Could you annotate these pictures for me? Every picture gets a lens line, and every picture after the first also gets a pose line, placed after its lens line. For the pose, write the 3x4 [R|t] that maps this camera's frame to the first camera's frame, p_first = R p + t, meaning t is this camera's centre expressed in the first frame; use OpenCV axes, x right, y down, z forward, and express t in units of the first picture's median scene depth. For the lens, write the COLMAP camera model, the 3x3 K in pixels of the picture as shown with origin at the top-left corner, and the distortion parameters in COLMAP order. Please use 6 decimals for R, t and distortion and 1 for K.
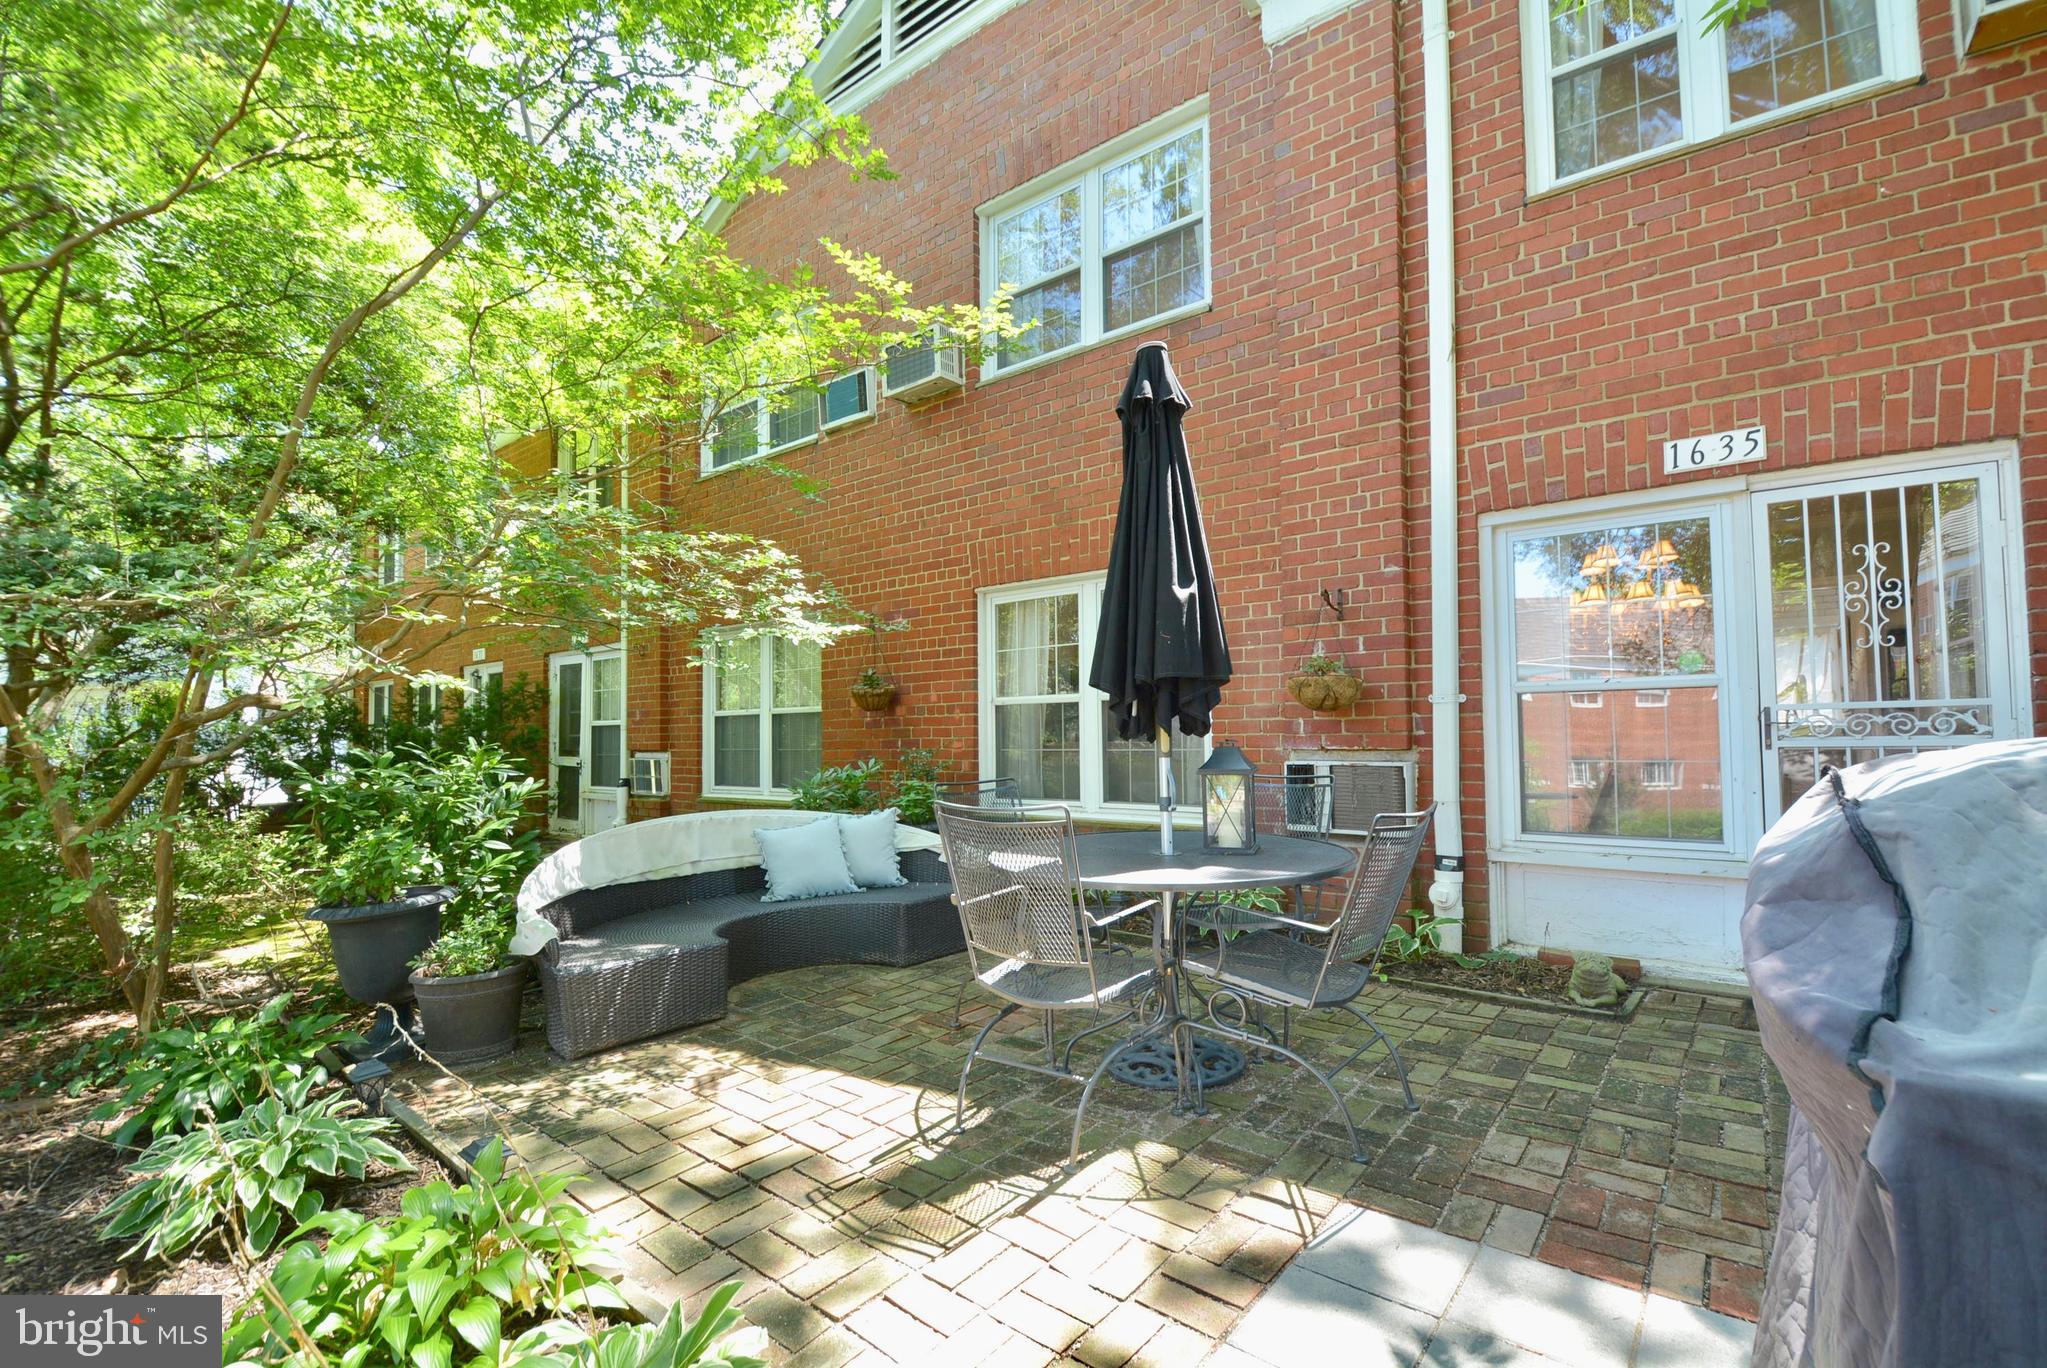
lens RADIAL K [[908.3, 0, 1023.3], [0, 908.3, 692.9], [0, 0, 1]] dist [-0.003313, -0.010521]
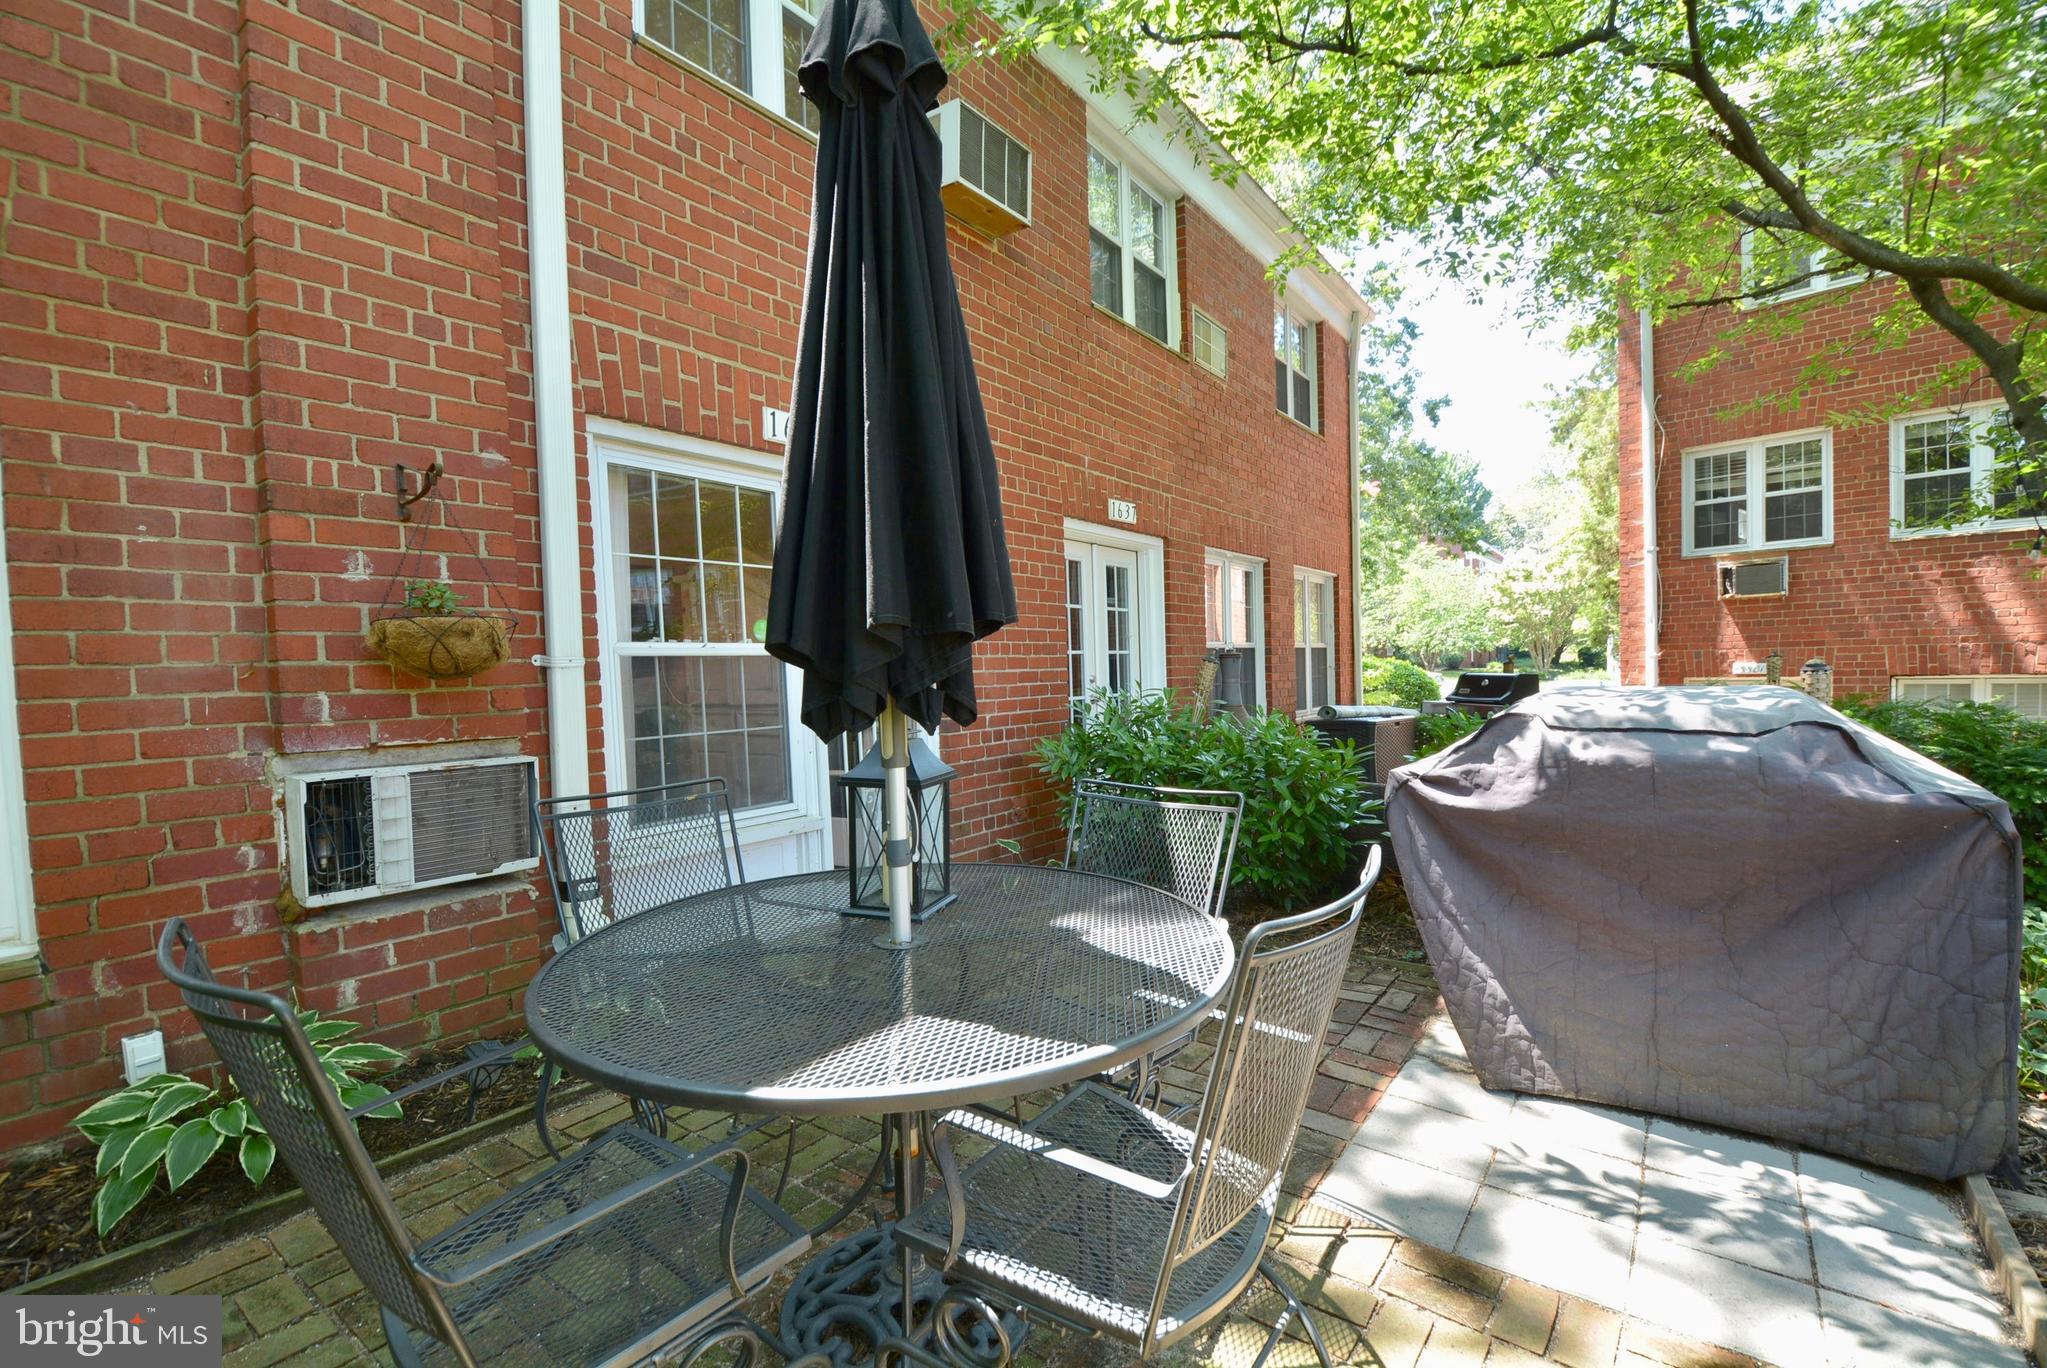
lens RADIAL K [[908.3, 0, 1047.2], [0, 908.3, 704.7], [0, 0, 1]] dist [-0.003313, -0.010521]
pose [[-0.084005, -0.027229, 0.996093, -0.287888], [-0.020226, 0.999467, 0.025615, 0.015233], [-0.996260, -0.017995, -0.084511, 0.708985]]
